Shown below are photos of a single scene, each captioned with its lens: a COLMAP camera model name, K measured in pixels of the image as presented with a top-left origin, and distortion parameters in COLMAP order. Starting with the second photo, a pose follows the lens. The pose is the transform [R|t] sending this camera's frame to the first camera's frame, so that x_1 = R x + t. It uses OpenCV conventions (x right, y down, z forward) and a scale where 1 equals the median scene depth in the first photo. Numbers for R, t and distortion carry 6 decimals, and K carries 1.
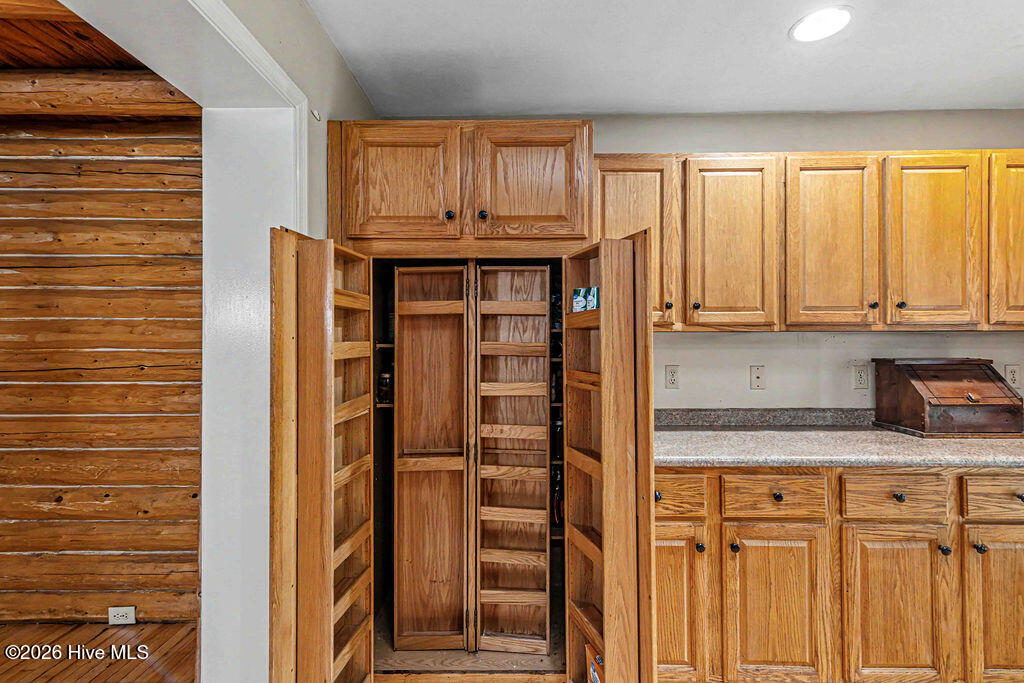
lens RADIAL K [[475.3, 0, 512.6], [0, 475.3, 336.9], [0, 0, 1]] dist [0.006269, -0.000790]
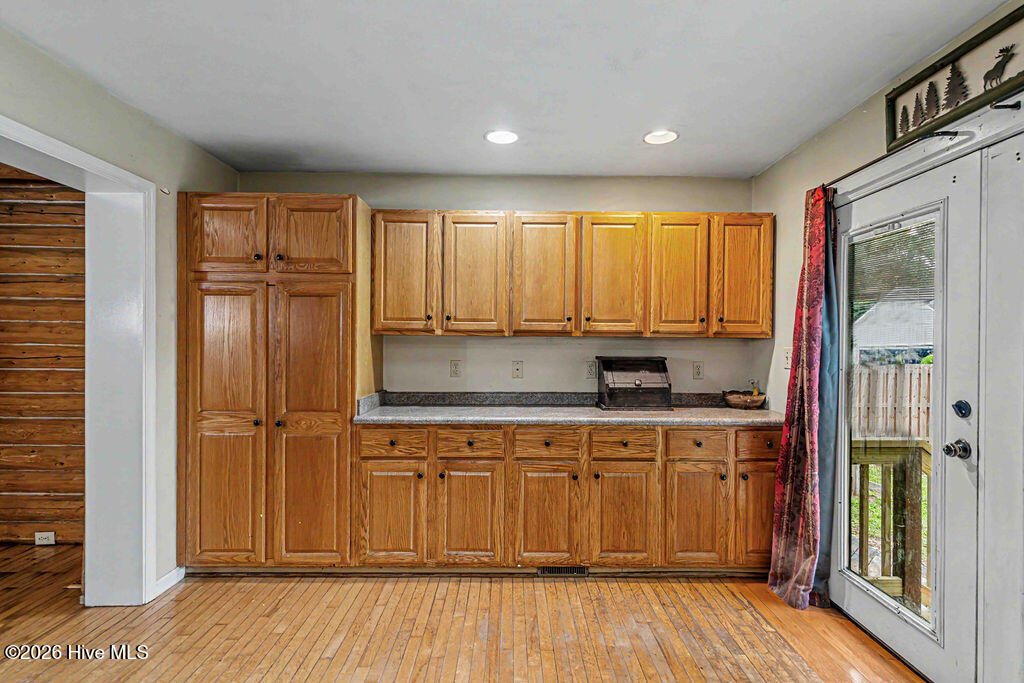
lens RADIAL K [[514.8, 0, 515.0], [0, 514.8, 346.9], [0, 0, 1]] dist [-0.000336, -0.001079]
pose [[0.999646, 0.009985, 0.024662, 0.547109], [-0.010401, 0.999805, 0.016788, -0.005211], [-0.024490, -0.017039, 0.999555, -0.557332]]
